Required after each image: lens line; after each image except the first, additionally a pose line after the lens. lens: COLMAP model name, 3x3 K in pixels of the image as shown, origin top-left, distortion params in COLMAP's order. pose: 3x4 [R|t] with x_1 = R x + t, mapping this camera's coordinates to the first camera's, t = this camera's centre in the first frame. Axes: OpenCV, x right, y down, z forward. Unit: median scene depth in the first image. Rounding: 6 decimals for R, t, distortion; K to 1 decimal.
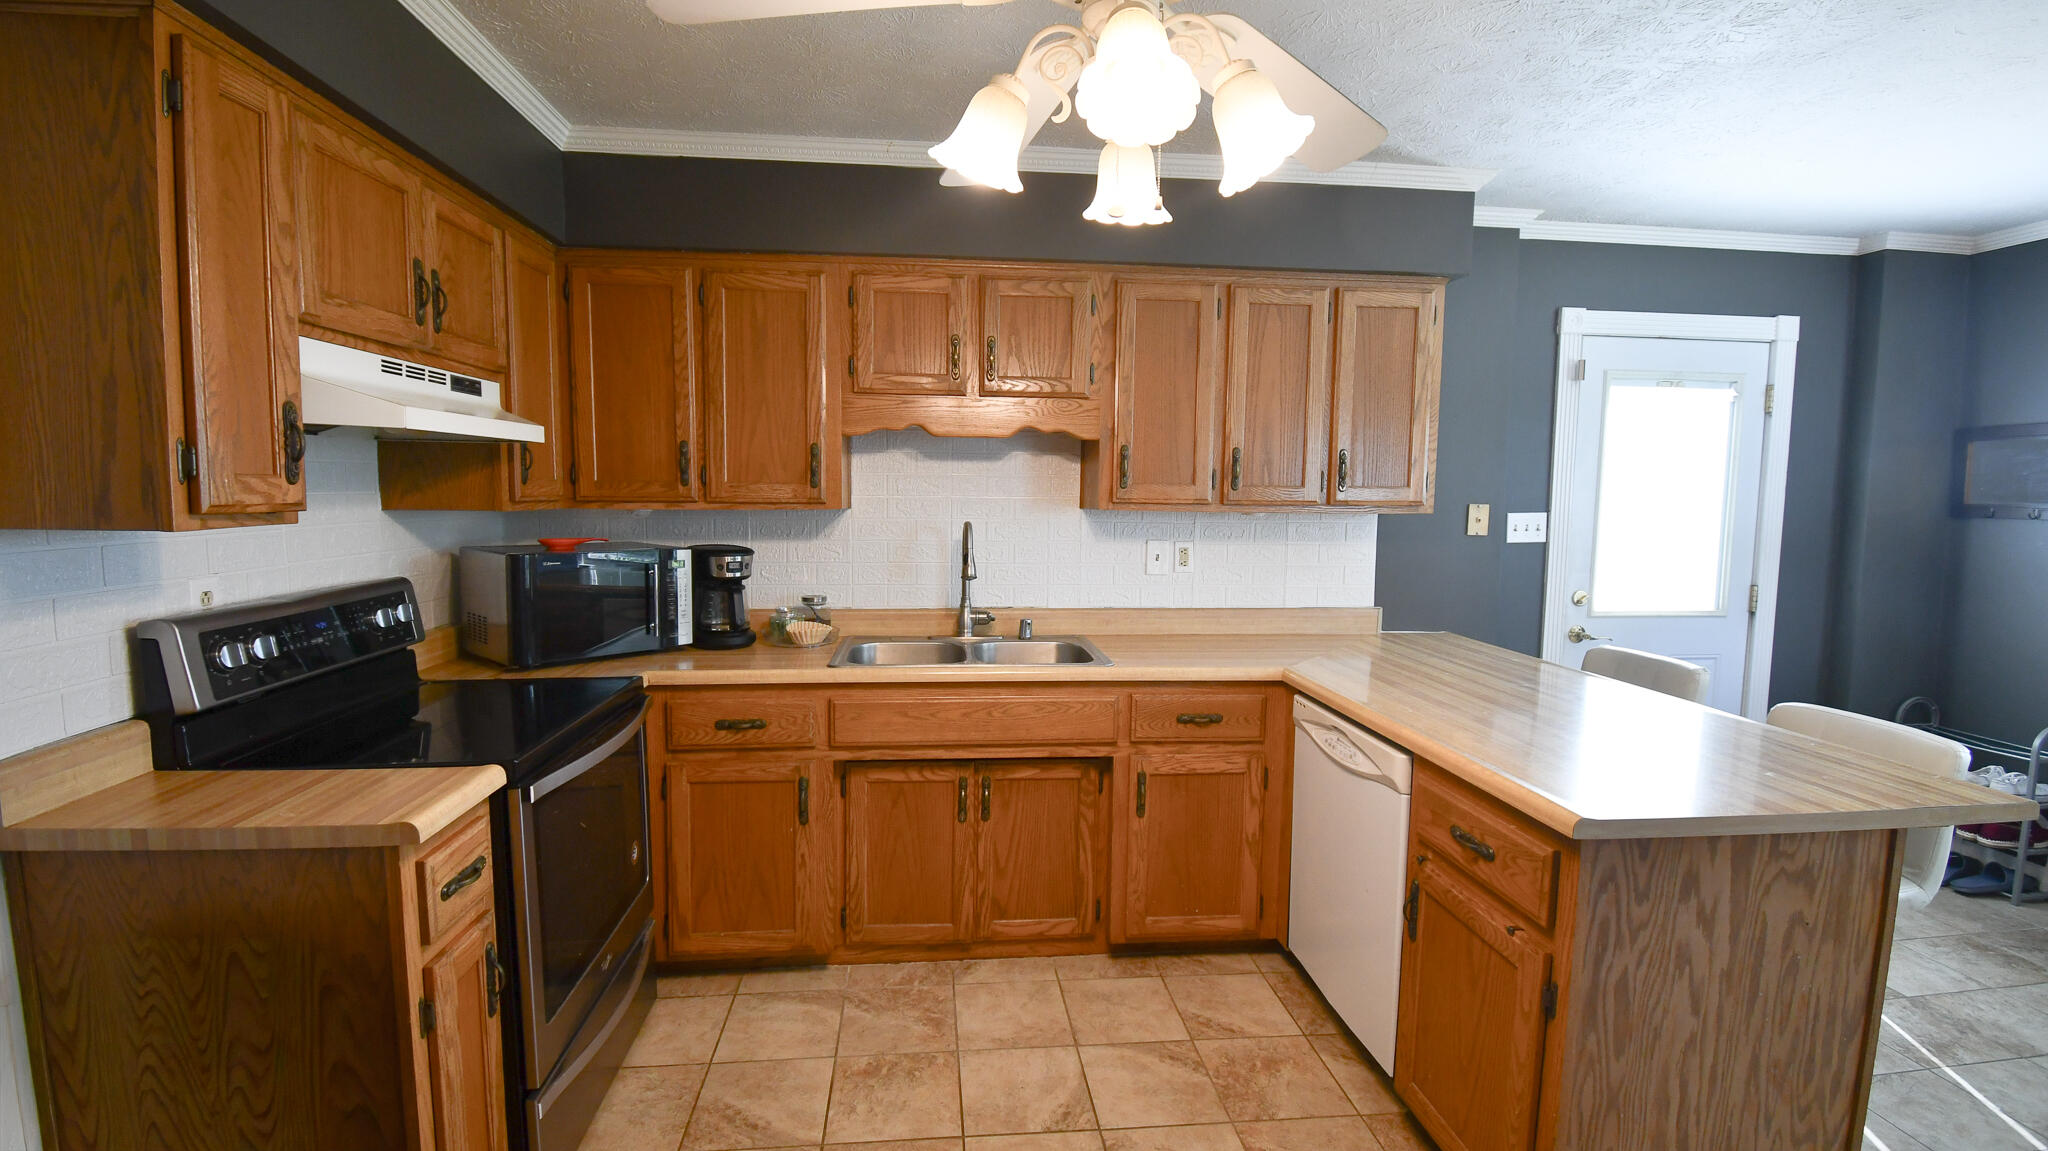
lens RADIAL K [[899.8, 0, 1011.3], [0, 899.8, 571.1], [0, 0, 1]] dist [0.022366, -0.025550]
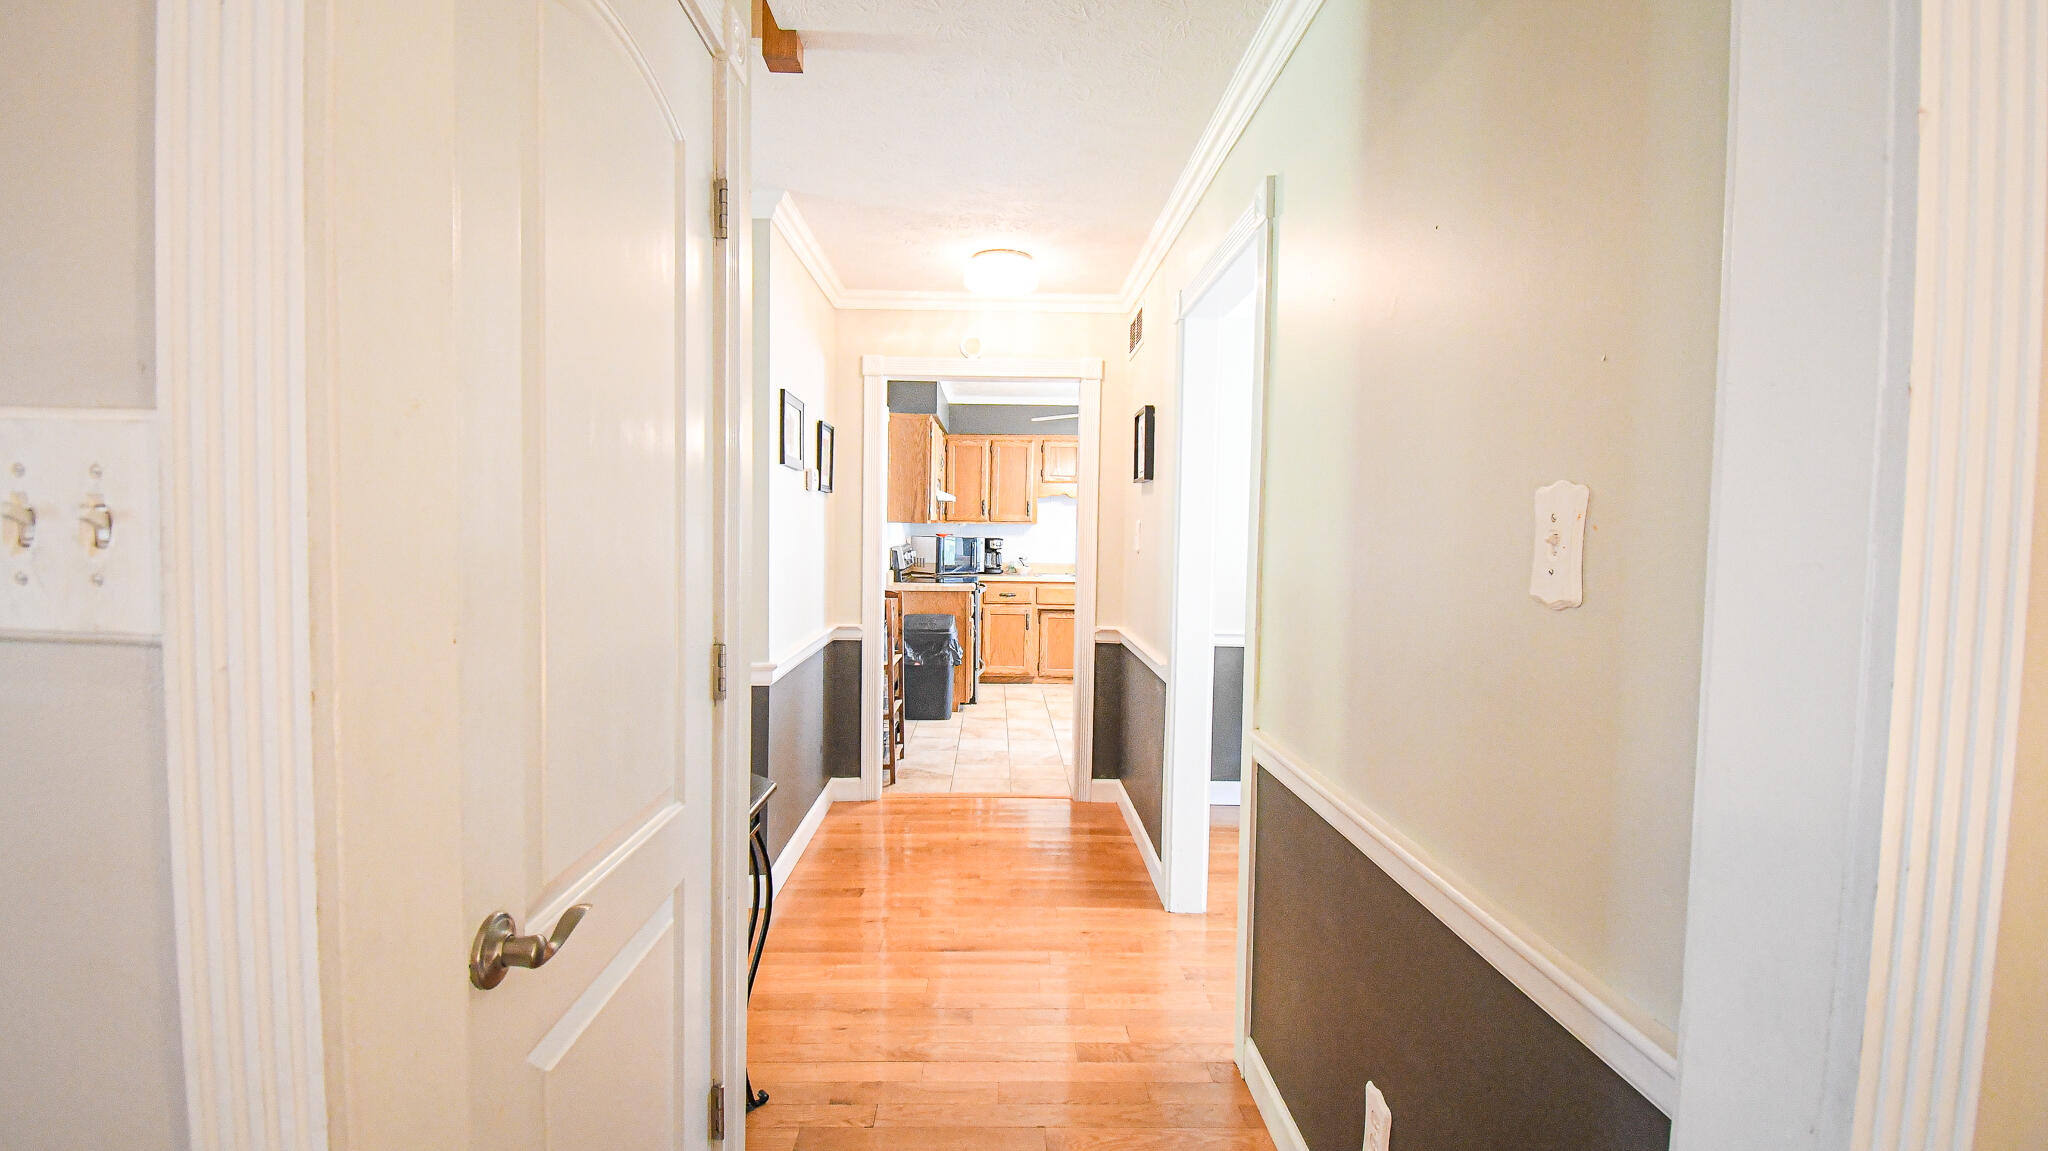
lens RADIAL K [[899.8, 0, 1011.3], [0, 899.8, 571.1], [0, 0, 1]] dist [0.022366, -0.025550]
pose [[0.996978, 0.005438, -0.077498, -0.053785], [-0.008073, 0.999398, -0.033730, 0.181769], [0.077268, 0.034254, 0.996422, -1.872084]]
